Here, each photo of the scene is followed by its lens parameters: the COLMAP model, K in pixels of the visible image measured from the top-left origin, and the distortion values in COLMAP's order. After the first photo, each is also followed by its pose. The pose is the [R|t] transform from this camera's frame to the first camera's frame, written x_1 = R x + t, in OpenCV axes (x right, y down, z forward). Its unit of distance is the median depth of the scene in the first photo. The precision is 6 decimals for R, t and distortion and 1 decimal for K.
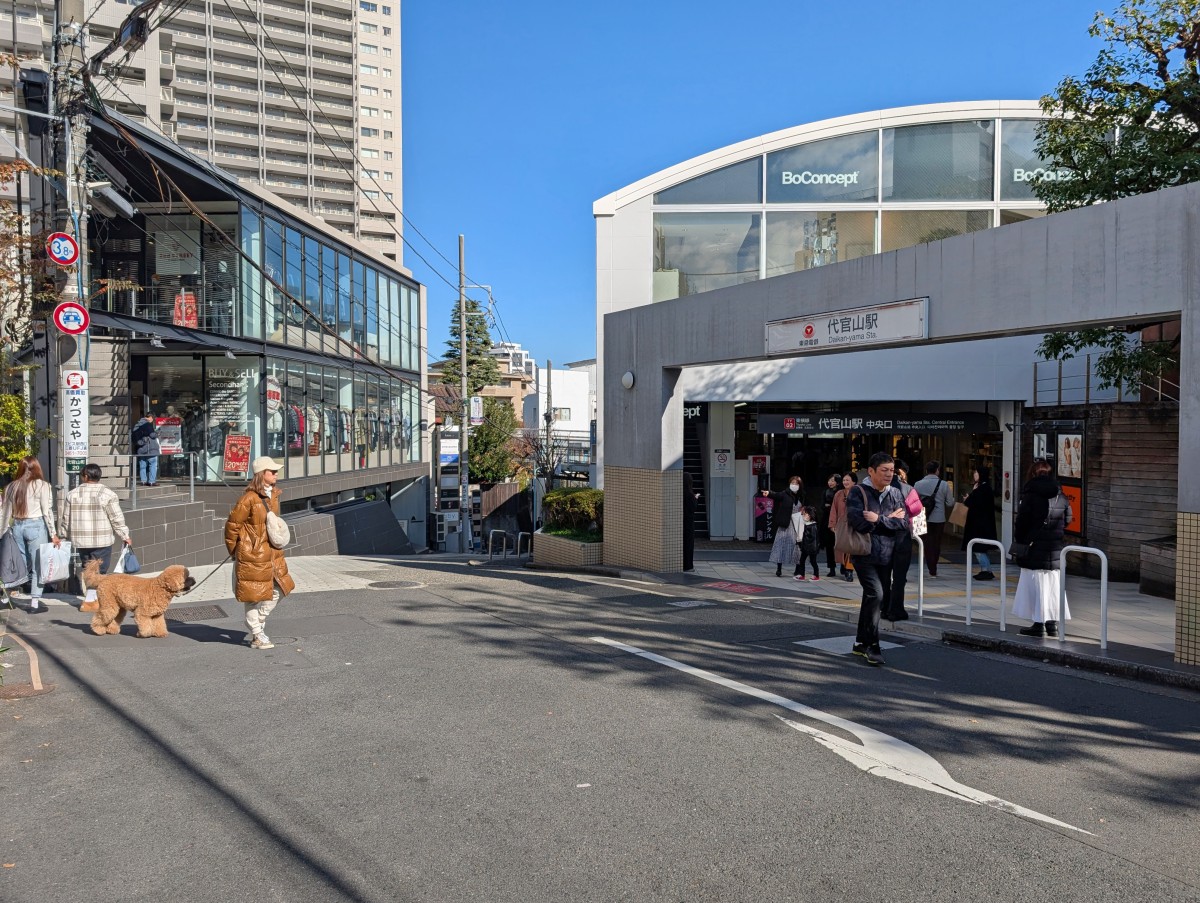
lens RADIAL K [[934.8, 0, 600.0], [0, 934.8, 451.5], [0, 0, 1]] dist [0.037417, -0.004517]
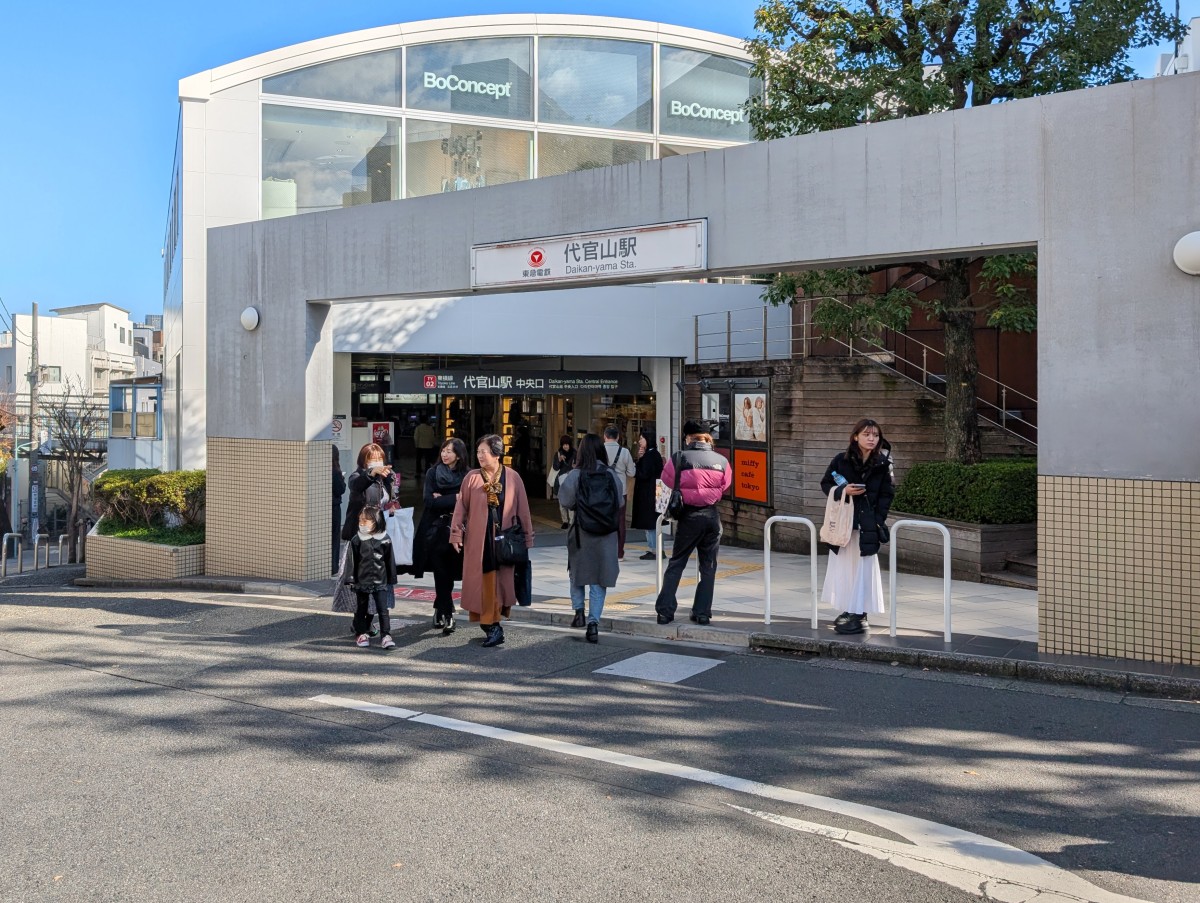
lens RADIAL K [[1100.1, 0, 599.5], [0, 1100.1, 376.1], [0, 0, 1]] dist [0.106983, -0.214681]
pose [[0.917480, 0.005274, 0.397748, -0.061991], [0.010224, 0.999269, -0.036835, 0.002871], [-0.397652, 0.037862, 0.916755, 0.093904]]
